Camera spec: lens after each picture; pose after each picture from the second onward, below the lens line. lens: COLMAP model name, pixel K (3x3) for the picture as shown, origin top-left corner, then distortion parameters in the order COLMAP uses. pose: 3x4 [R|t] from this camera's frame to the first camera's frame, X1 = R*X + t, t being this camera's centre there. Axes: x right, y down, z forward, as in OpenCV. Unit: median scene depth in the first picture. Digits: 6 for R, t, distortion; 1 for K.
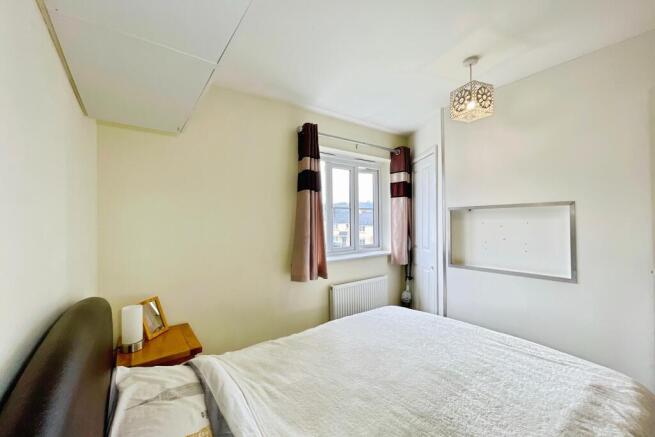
lens RADIAL K [[265.0, 0, 324.7], [0, 265.0, 220.5], [0, 0, 1]] dist [0.000323, -0.001264]
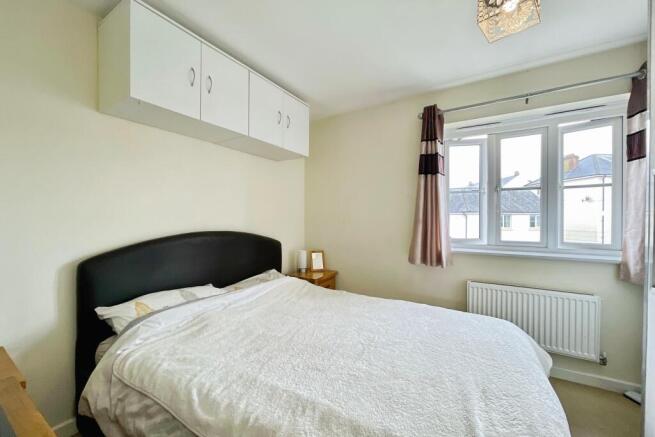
lens RADIAL K [[265.0, 0, 321.7], [0, 265.0, 217.5], [0, 0, 1]] dist [0.000323, -0.001264]
pose [[0.365646, 0.016315, -0.930611, 0.702939], [-0.001940, 0.999858, 0.016767, 0.028543], [0.930752, -0.004326, 0.365625, 0.265979]]
